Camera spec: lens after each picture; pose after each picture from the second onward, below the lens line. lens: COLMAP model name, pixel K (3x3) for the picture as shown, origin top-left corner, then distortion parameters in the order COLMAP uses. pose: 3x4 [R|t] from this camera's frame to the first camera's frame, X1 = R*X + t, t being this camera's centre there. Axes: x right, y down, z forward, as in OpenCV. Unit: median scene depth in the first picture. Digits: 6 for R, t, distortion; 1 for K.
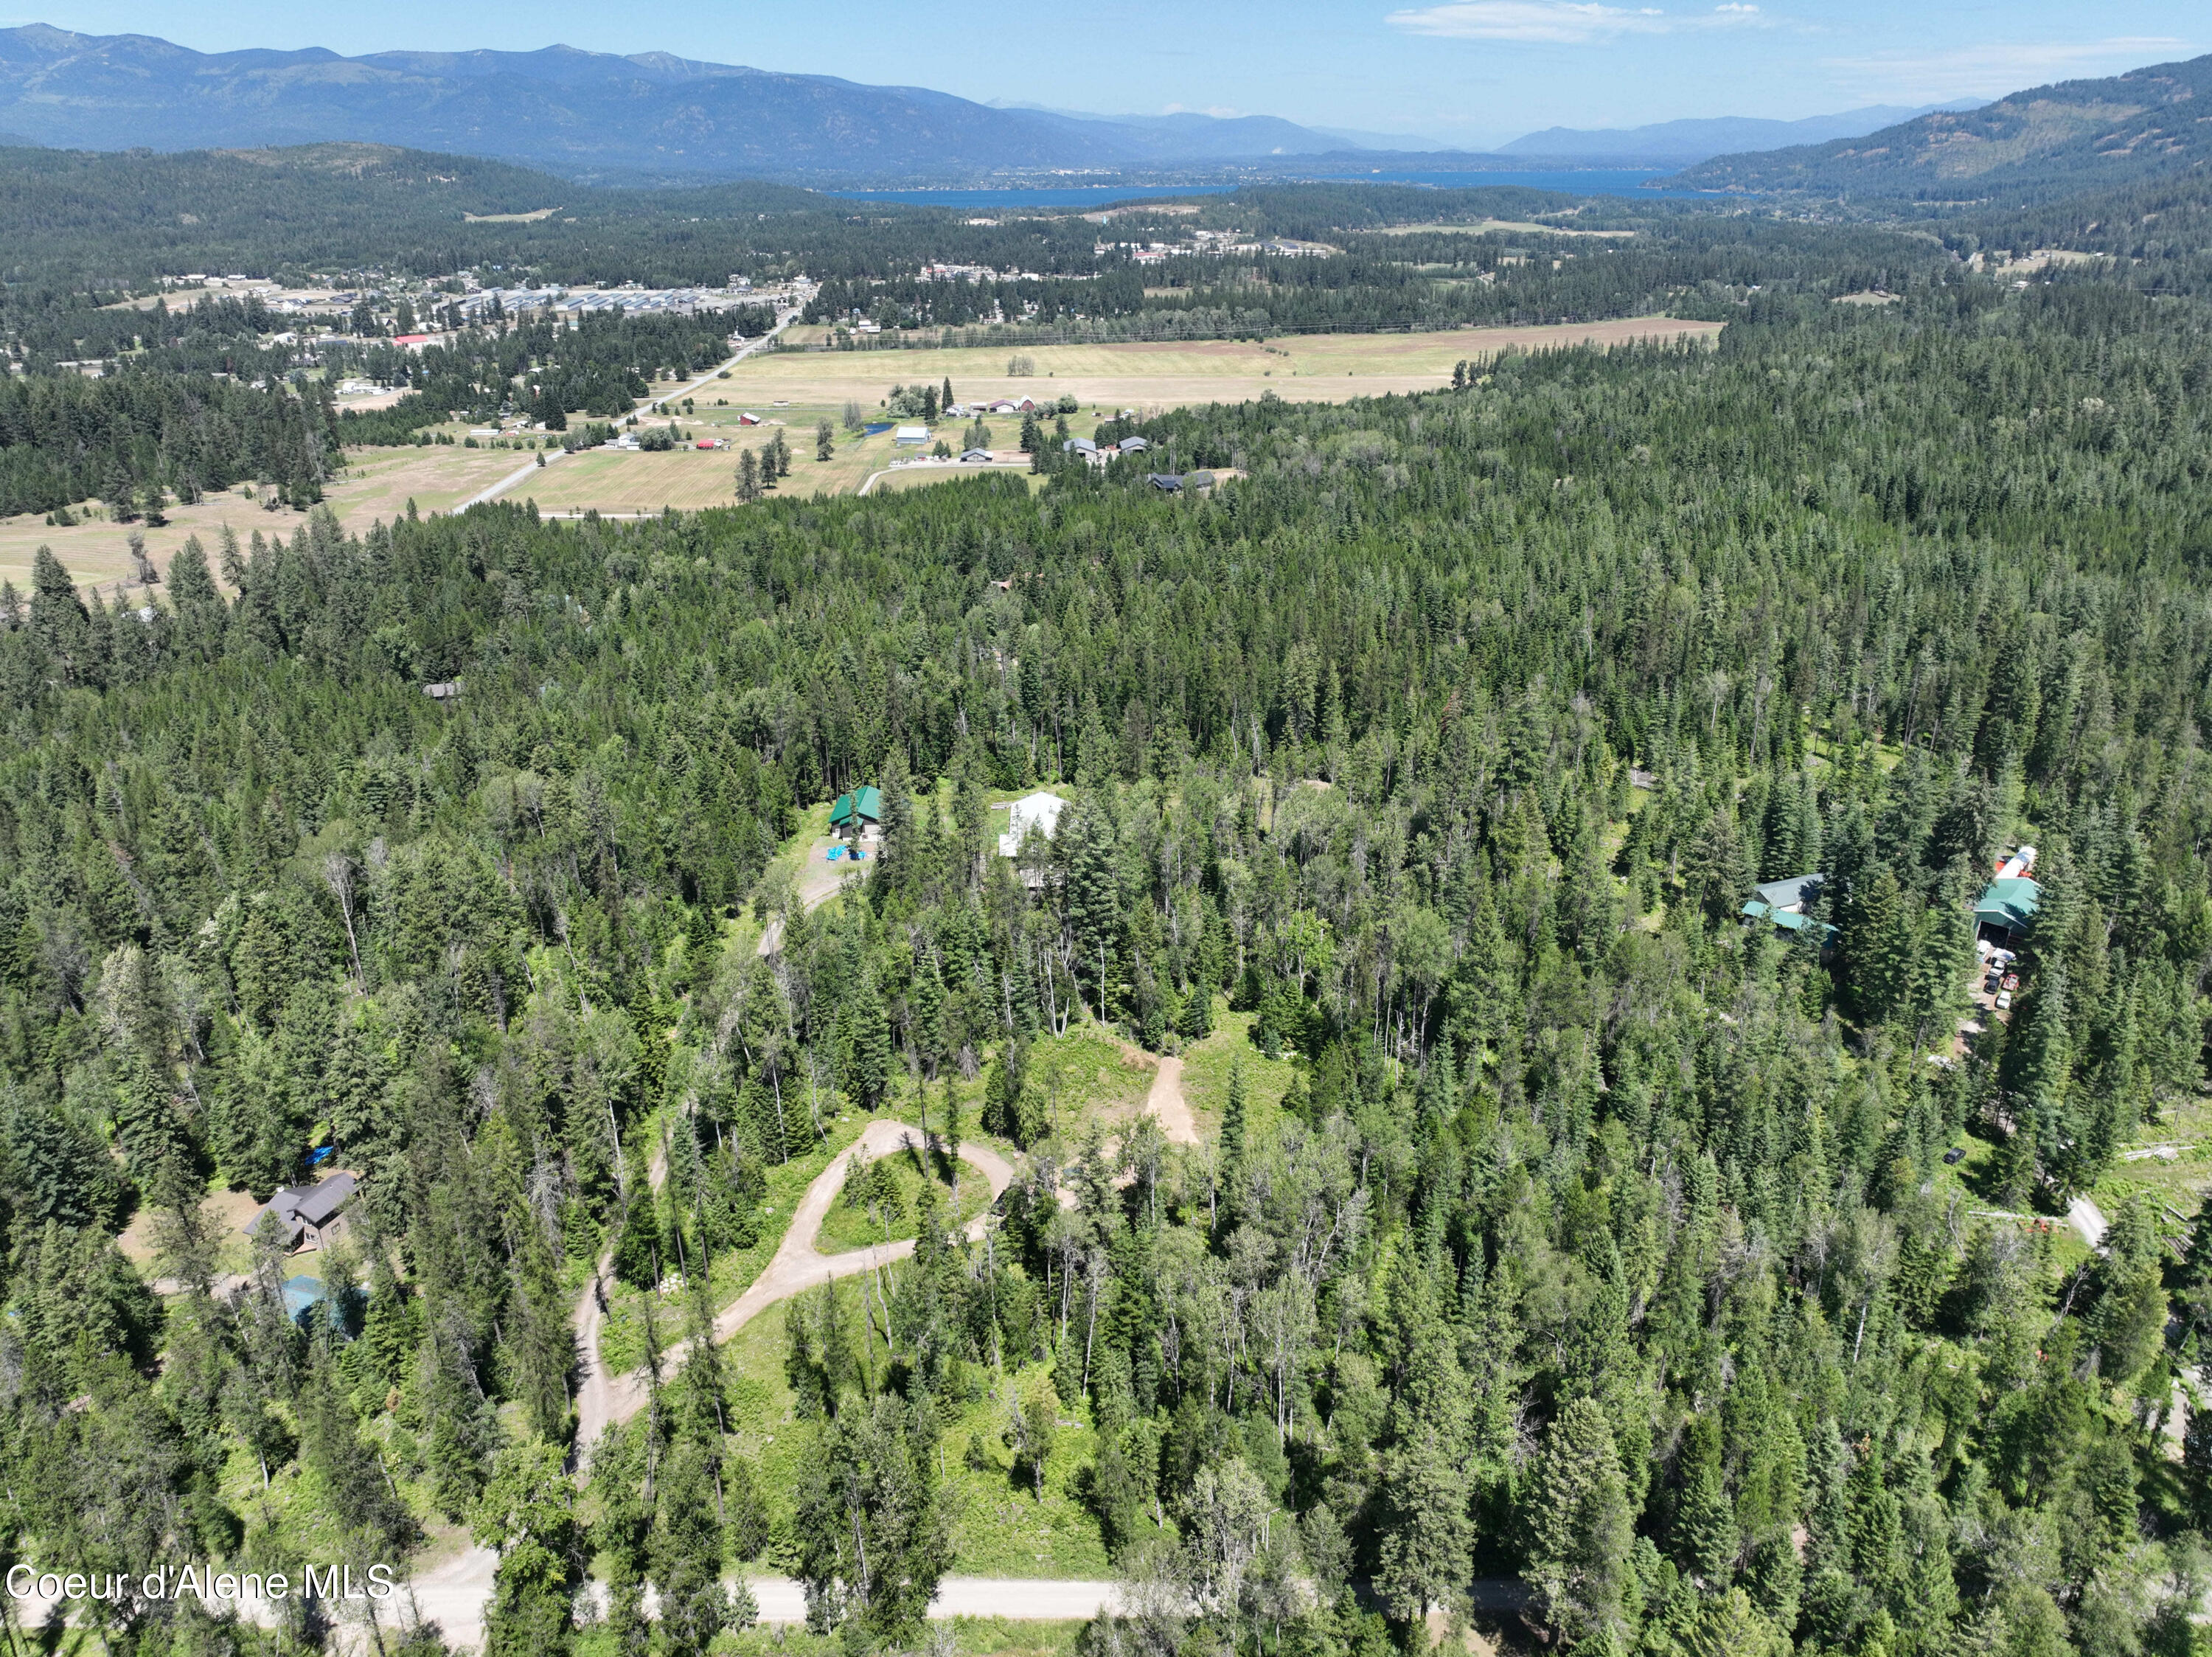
lens RADIAL K [[1546.5, 0, 1119.9], [0, 1546.5, 838.1], [0, 0, 1]] dist [-0.003056, 0.018674]
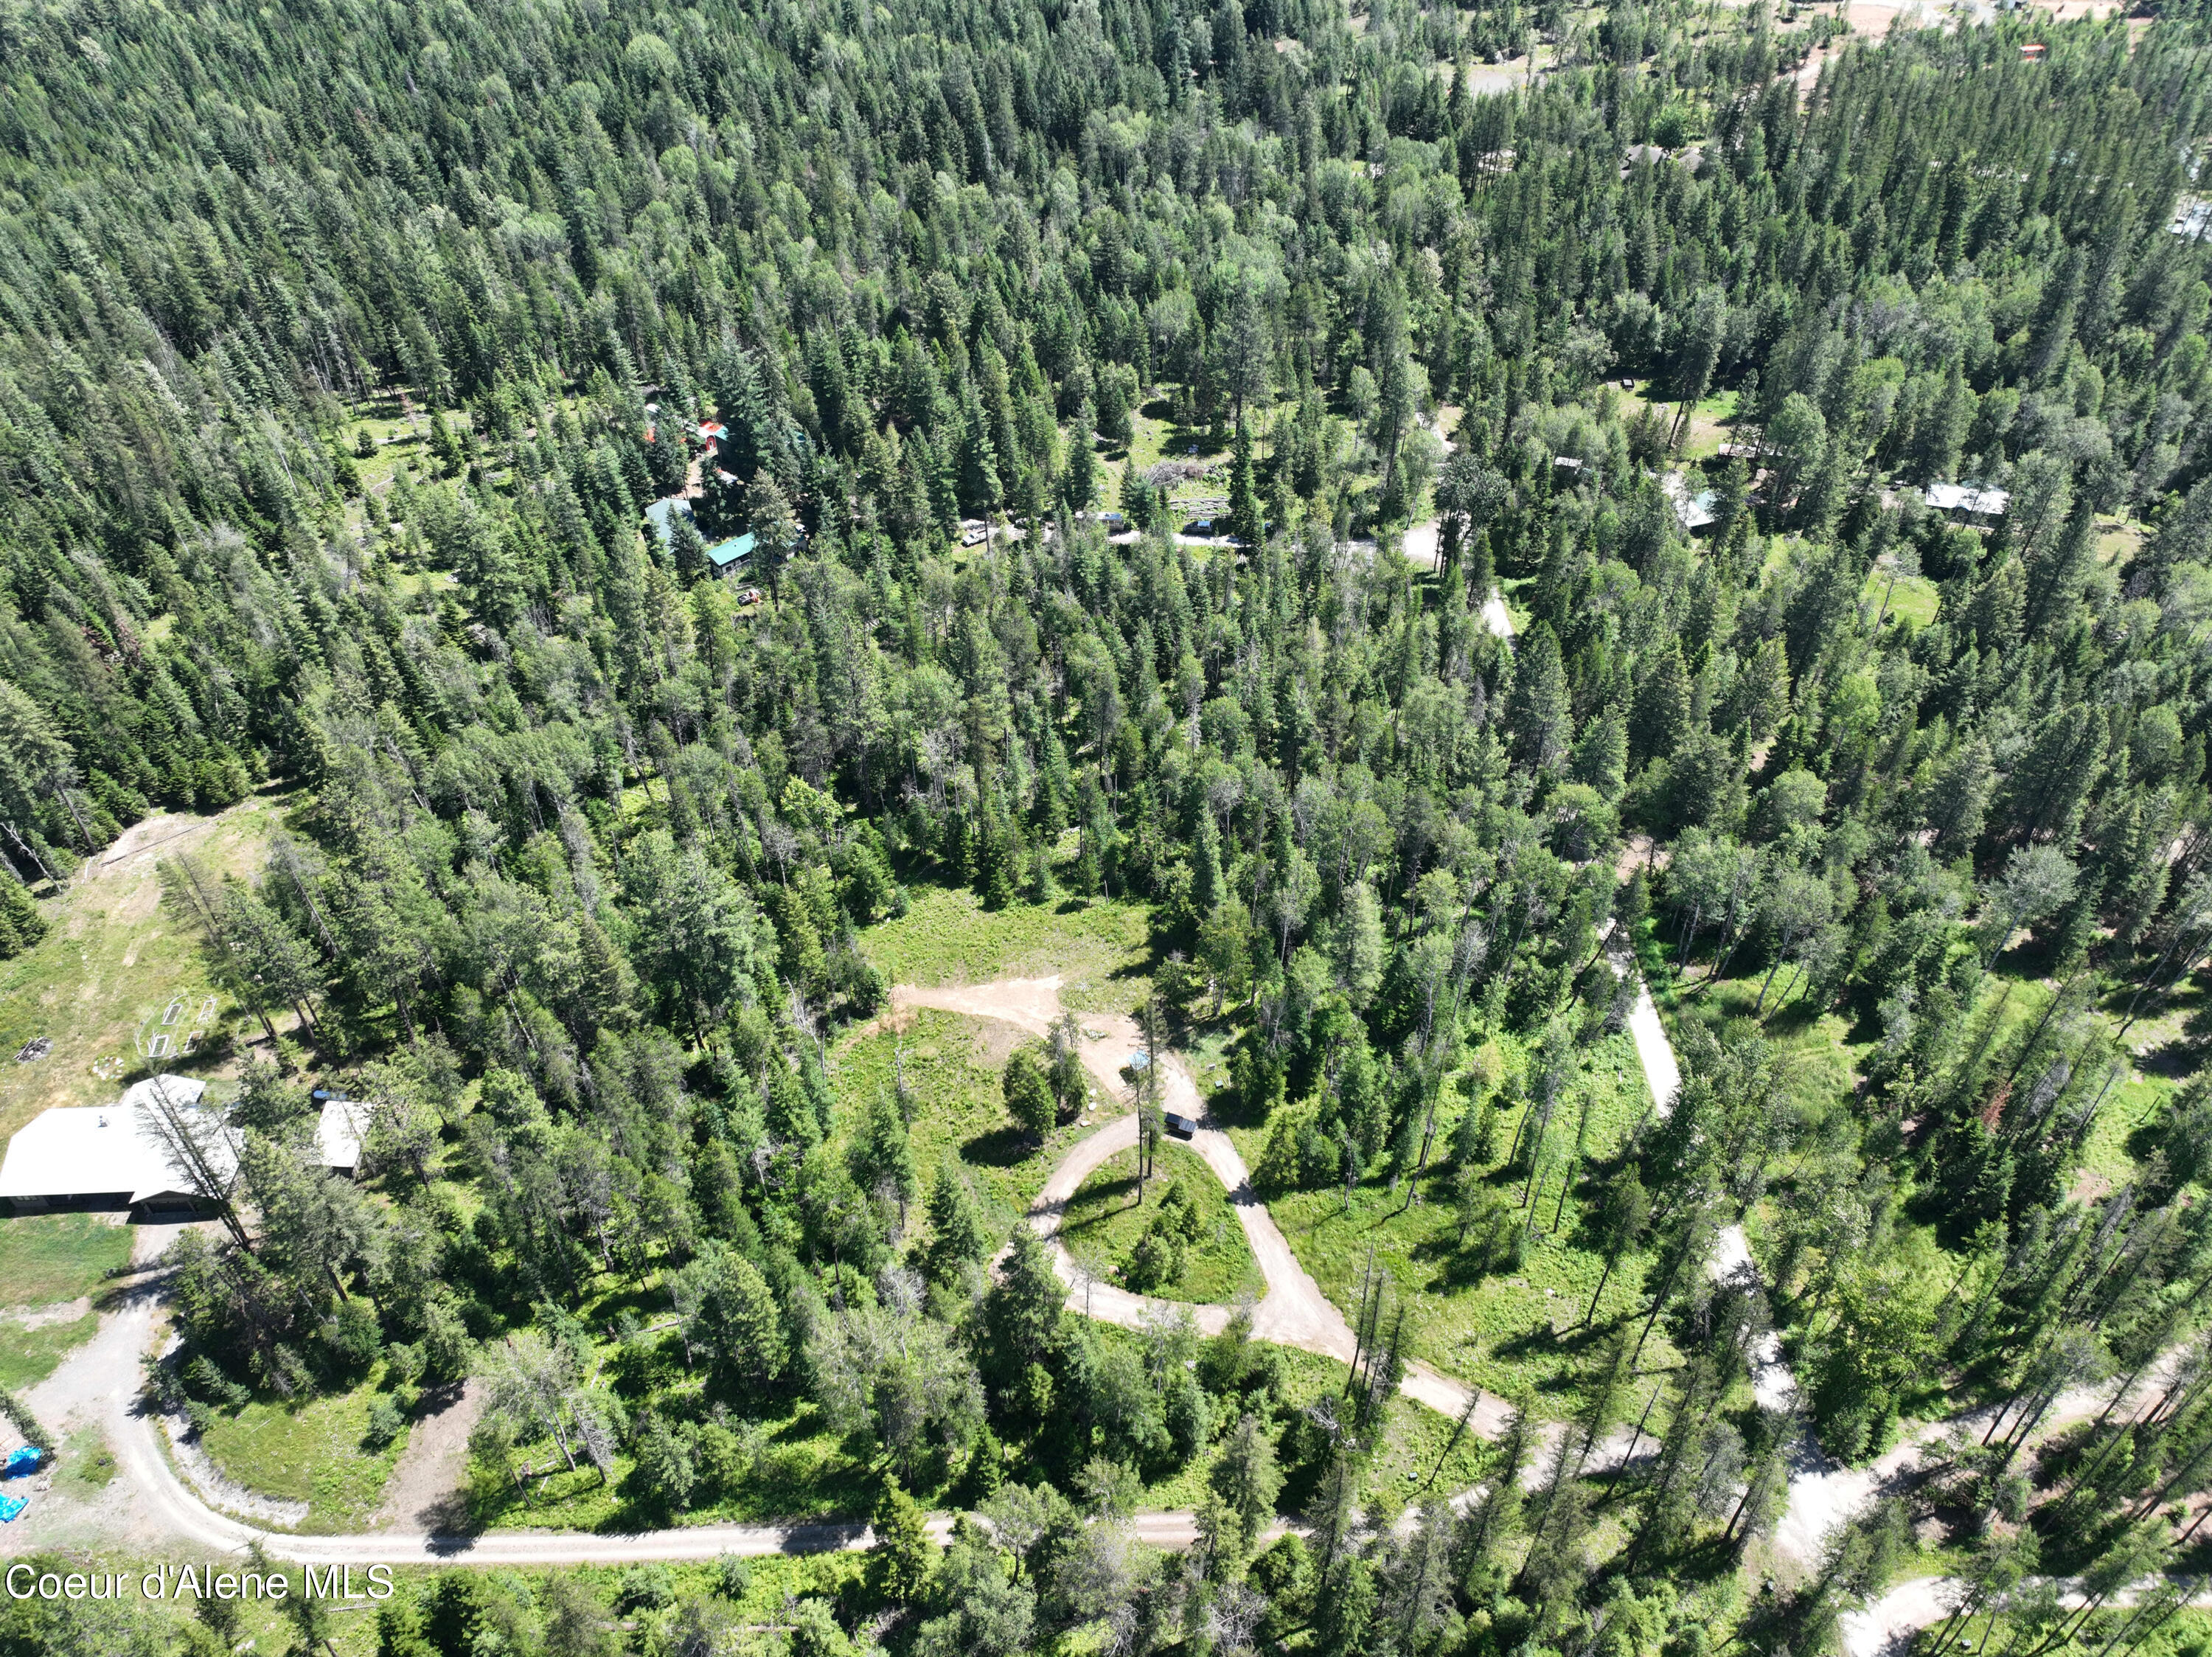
lens RADIAL K [[1546.5, 0, 1118.1], [0, 1546.5, 831.6], [0, 0, 1]] dist [-0.003056, 0.018674]
pose [[-0.009134, -0.651774, 0.758358, -0.181791], [0.407153, 0.690253, 0.598144, -0.123973], [-0.913314, 0.314232, 0.259067, 0.205209]]
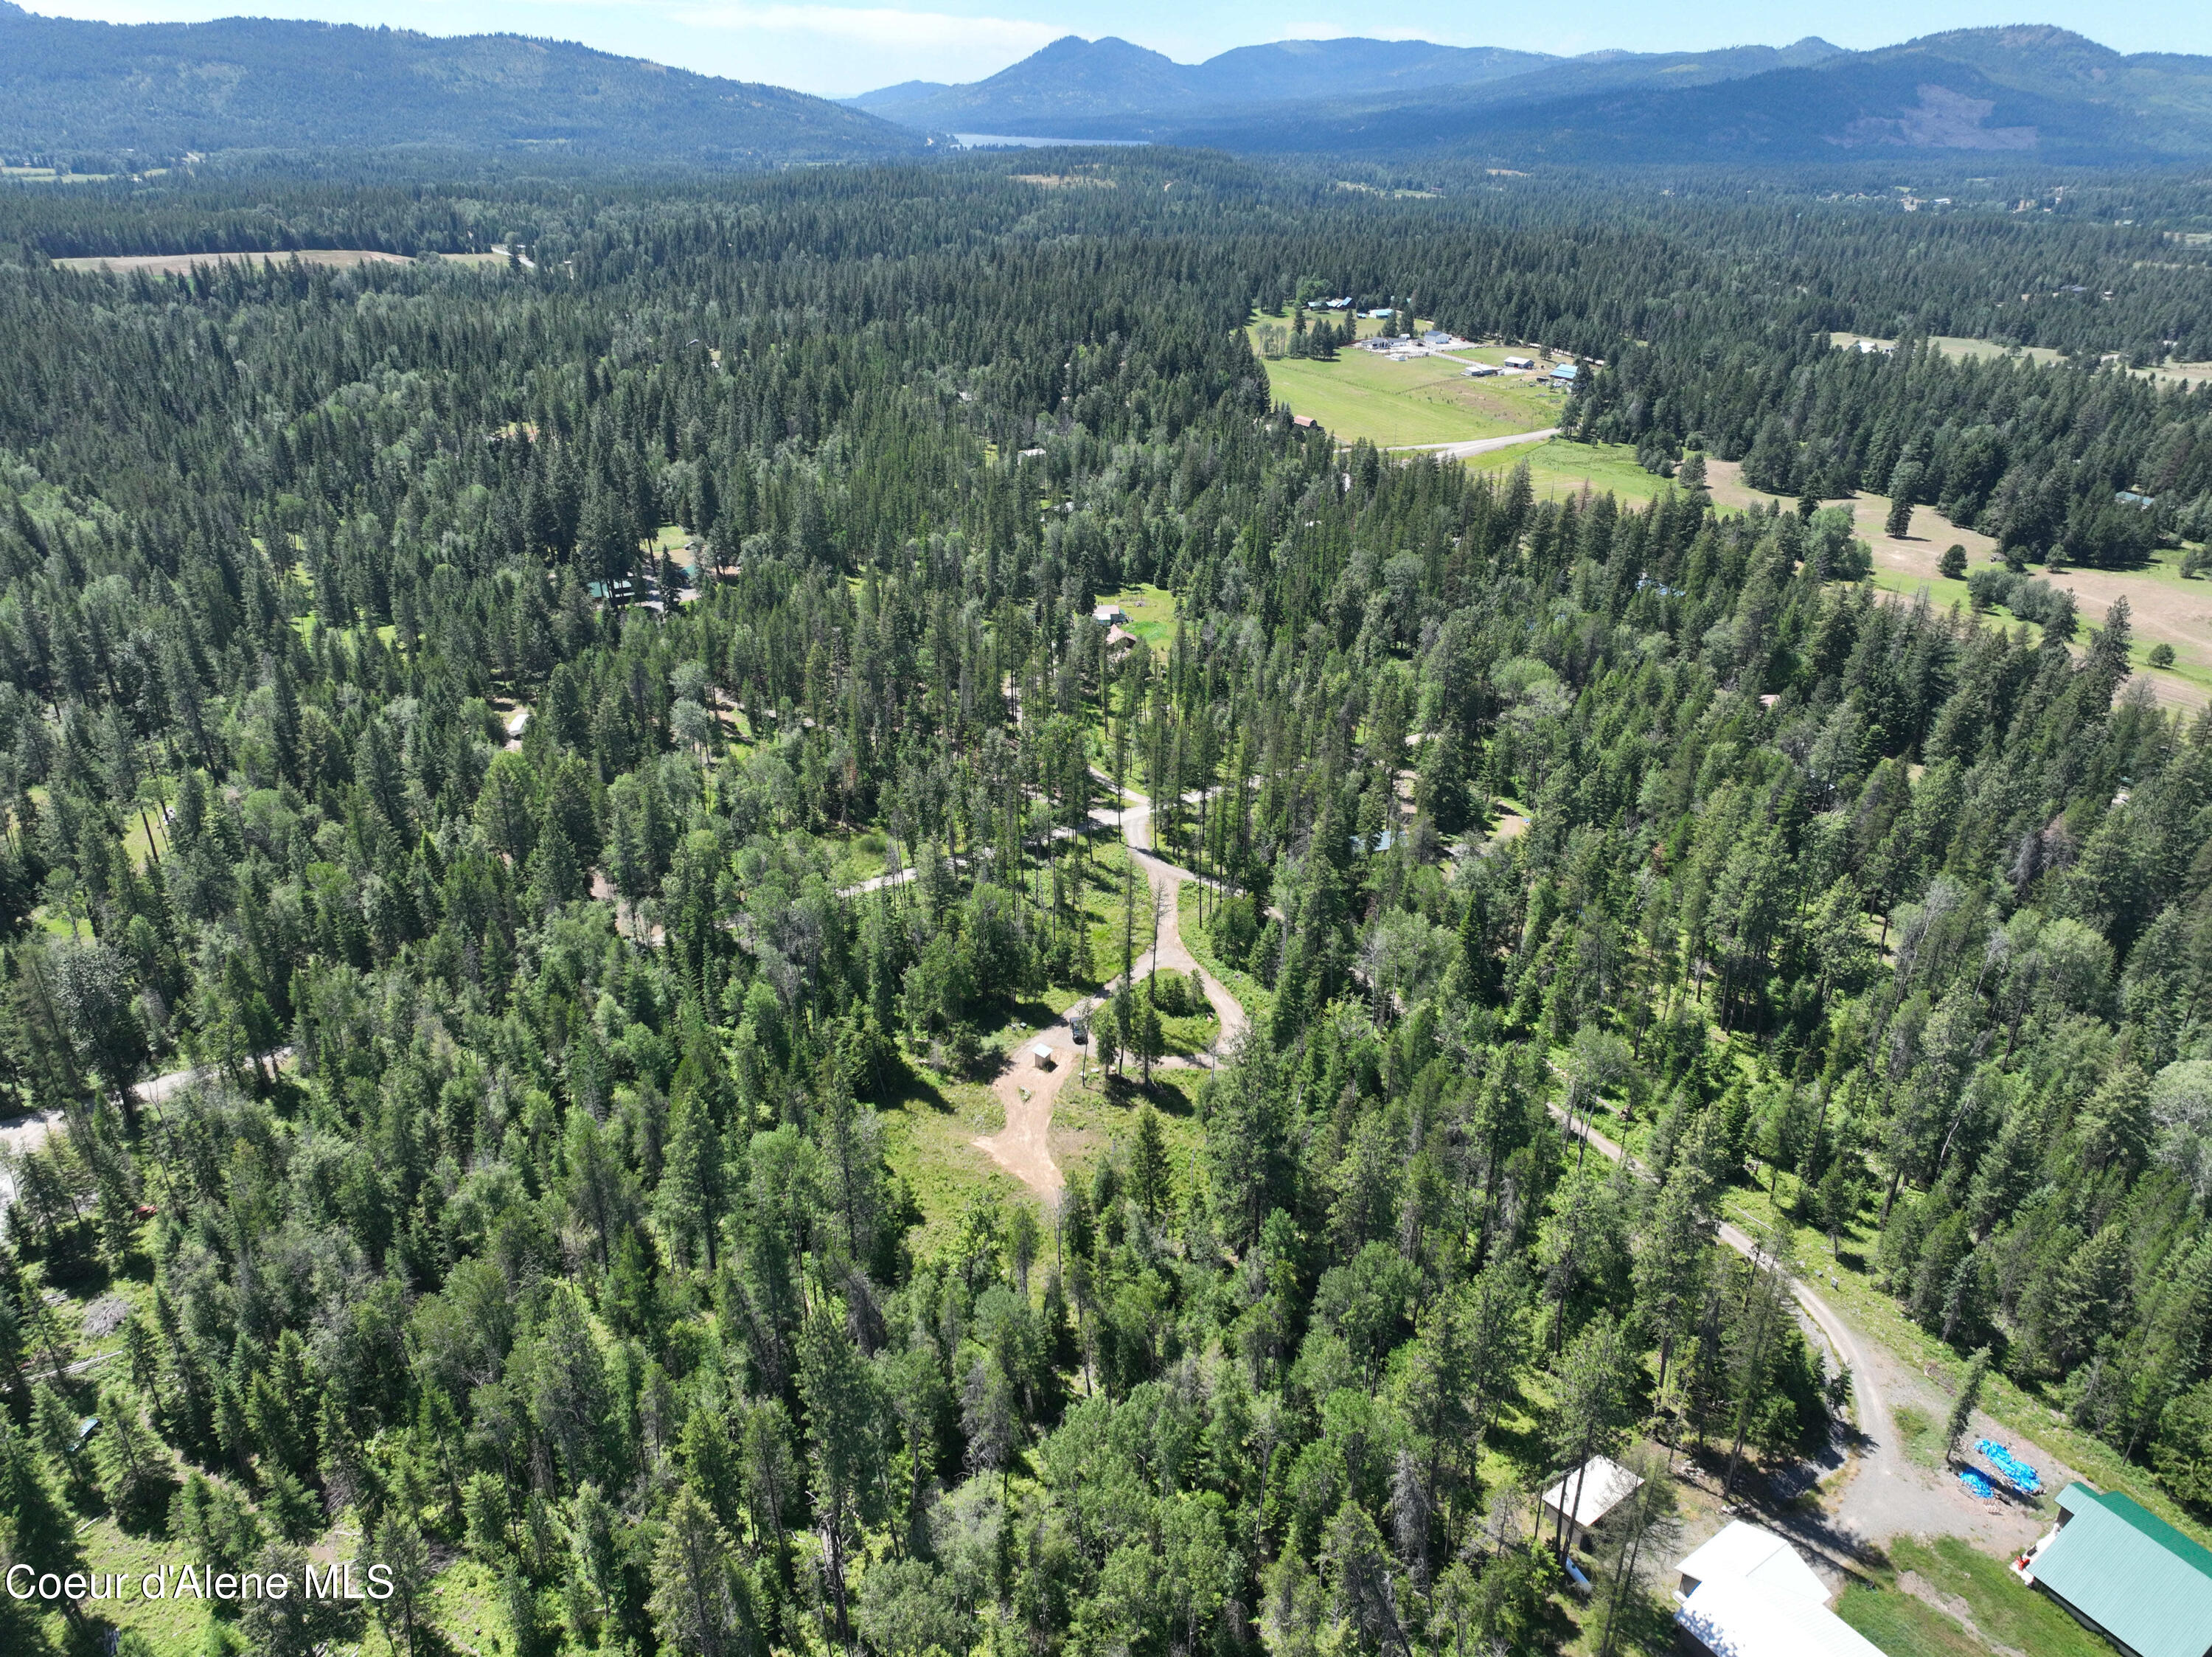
lens RADIAL K [[1546.5, 0, 1112.8], [0, 1546.5, 834.7], [0, 0, 1]] dist [-0.003056, 0.018674]
pose [[-0.837024, 0.233009, -0.495074, 0.122706], [-0.225288, 0.677782, 0.699898, -0.188121], [0.498635, 0.697366, -0.514825, 0.418129]]
